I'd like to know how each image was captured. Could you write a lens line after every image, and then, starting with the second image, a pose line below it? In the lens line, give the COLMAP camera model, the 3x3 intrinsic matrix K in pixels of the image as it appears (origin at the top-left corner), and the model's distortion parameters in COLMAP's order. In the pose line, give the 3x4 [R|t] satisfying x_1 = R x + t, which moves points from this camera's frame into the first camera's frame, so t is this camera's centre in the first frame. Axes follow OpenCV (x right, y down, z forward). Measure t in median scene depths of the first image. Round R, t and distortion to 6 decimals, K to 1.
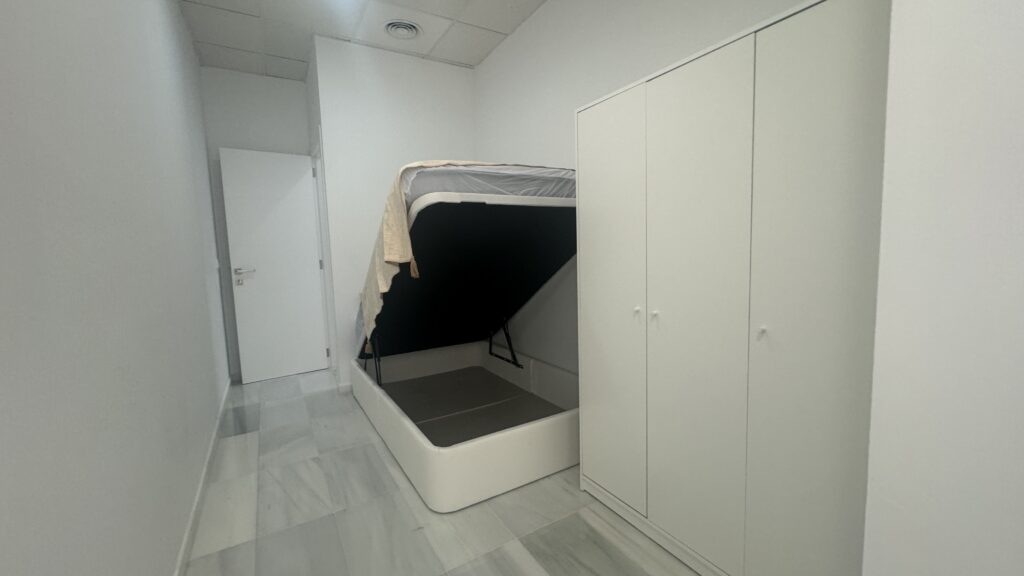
lens RADIAL K [[412.7, 0, 512.0], [0, 412.7, 288.0], [0, 0, 1]] dist [-0.001064, 0.000113]
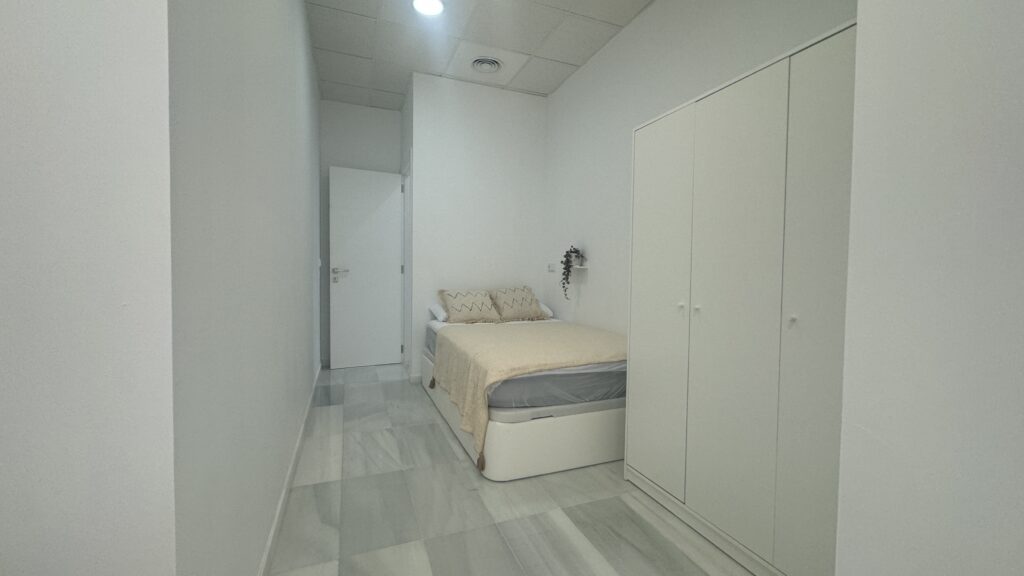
lens RADIAL K [[412.7, 0, 512.0], [0, 412.7, 288.0], [0, 0, 1]] dist [-0.001064, 0.000113]
pose [[0.986237, 0.050237, -0.157519, 0.022137], [-0.059553, 0.996709, -0.054987, 0.068148], [0.154238, 0.063611, 0.985984, -0.108647]]
